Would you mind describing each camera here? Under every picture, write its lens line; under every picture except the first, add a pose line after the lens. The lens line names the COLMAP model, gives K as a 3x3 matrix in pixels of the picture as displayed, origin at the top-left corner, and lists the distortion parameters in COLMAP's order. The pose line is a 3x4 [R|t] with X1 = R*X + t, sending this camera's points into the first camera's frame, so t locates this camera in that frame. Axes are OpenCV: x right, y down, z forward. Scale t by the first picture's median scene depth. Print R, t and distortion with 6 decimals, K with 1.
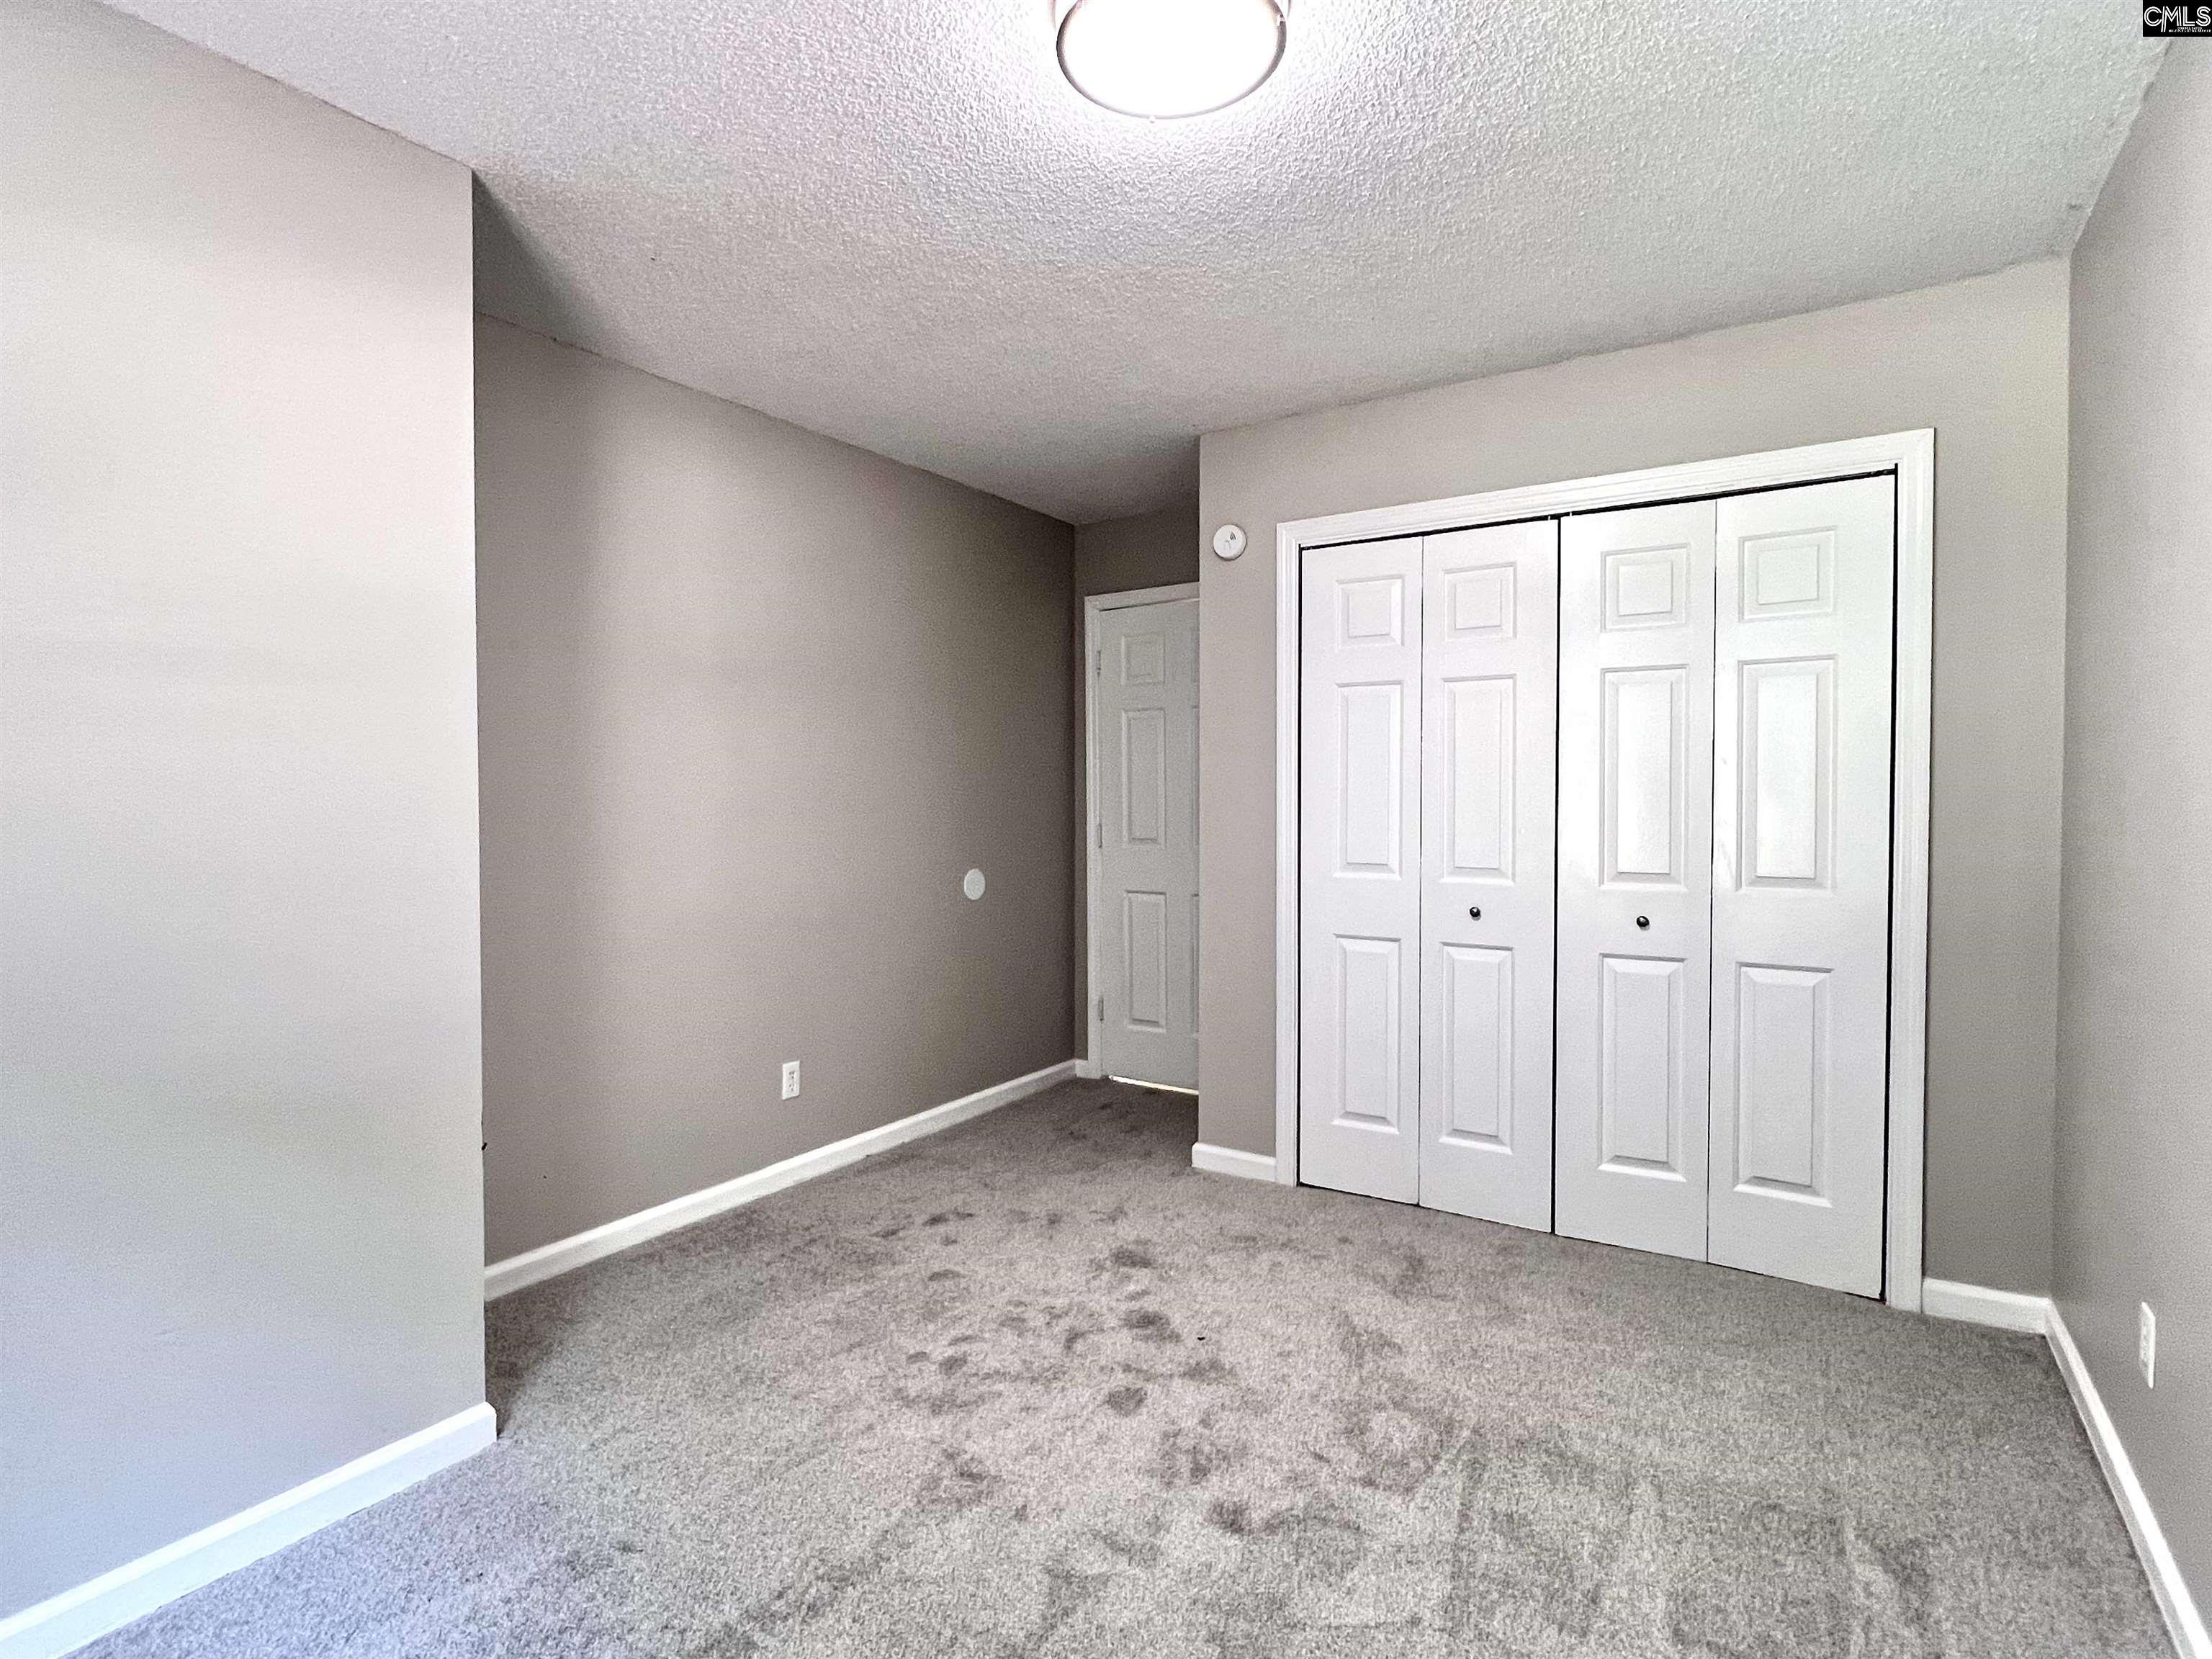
lens RADIAL K [[1111.9, 0, 1103.2], [0, 1111.9, 826.9], [0, 0, 1]] dist [-0.000778, 0.001932]
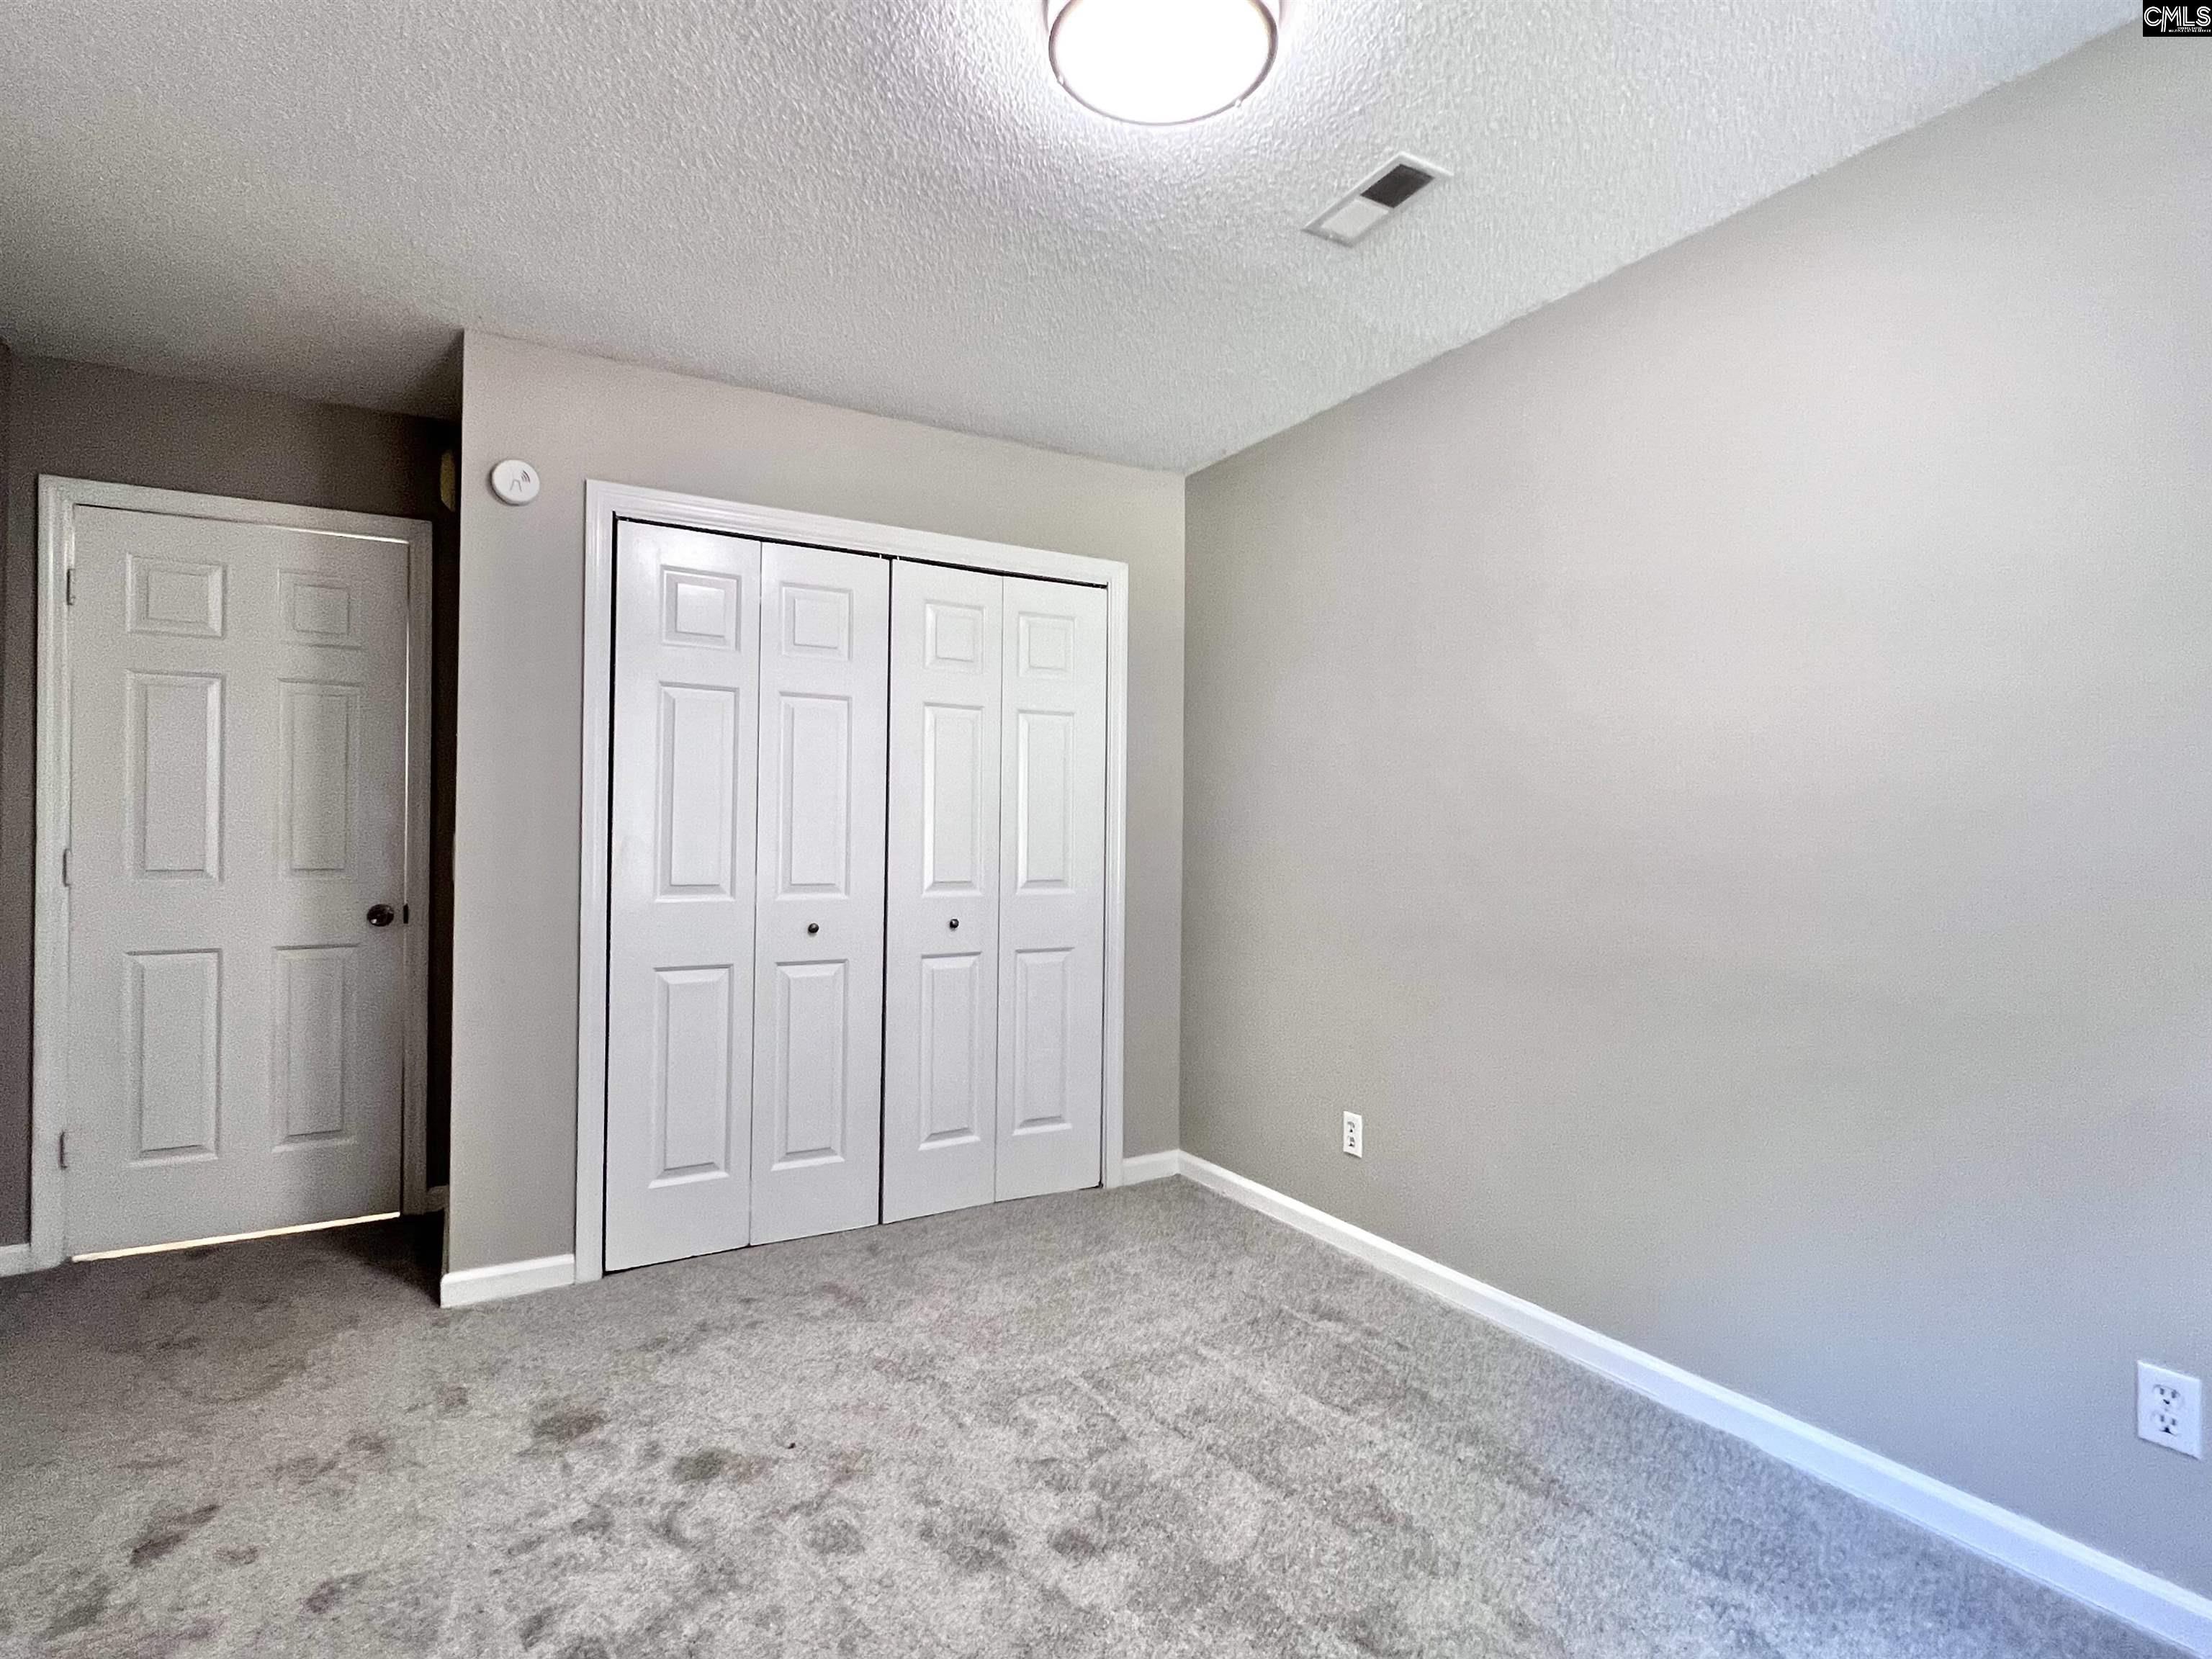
lens RADIAL K [[1111.9, 0, 1098.5], [0, 1111.9, 829.3], [0, 0, 1]] dist [-0.000778, 0.001932]
pose [[0.449037, 0.008744, 0.893471, -0.470645], [0.012035, 0.999802, -0.015834, 0.006455], [-0.893432, 0.017863, 0.448843, 0.335994]]
